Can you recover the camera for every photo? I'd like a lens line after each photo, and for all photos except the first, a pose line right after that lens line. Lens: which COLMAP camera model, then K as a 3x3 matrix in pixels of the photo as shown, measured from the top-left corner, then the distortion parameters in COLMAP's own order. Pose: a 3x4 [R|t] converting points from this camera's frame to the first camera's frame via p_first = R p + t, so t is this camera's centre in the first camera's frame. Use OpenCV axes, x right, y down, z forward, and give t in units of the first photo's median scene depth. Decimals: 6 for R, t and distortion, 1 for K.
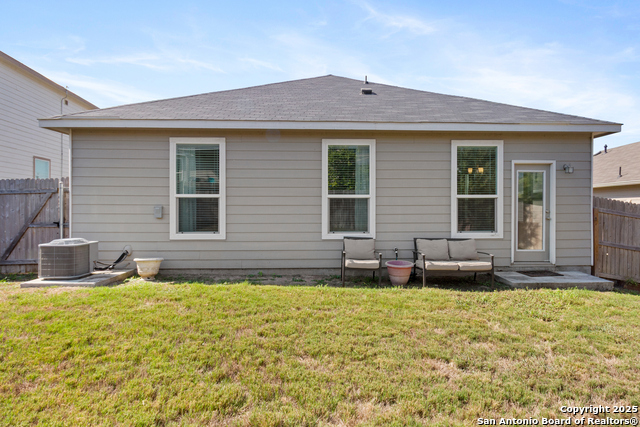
lens RADIAL K [[352.0, 0, 320.0], [0, 352.0, 202.5], [0, 0, 1]] dist [0.003693, 0.000726]
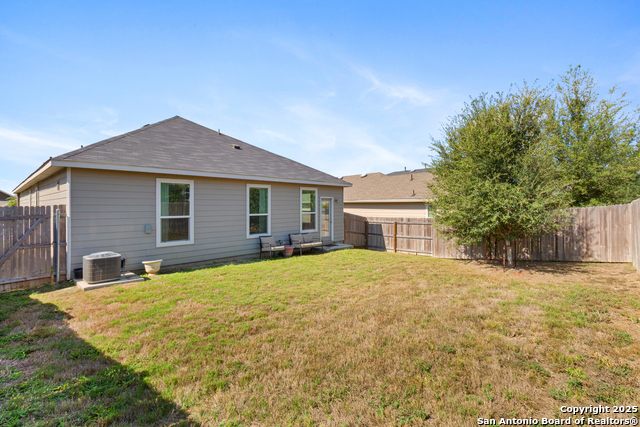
lens RADIAL K [[301.8, 0, 327.9], [0, 301.8, 203.1], [0, 0, 1]] dist [0.001662, 0.000391]
pose [[0.698234, 0.002664, 0.715864, -0.826023], [-0.000162, 0.999994, -0.003563, -0.075138], [-0.715869, 0.002372, 0.698230, -0.396839]]
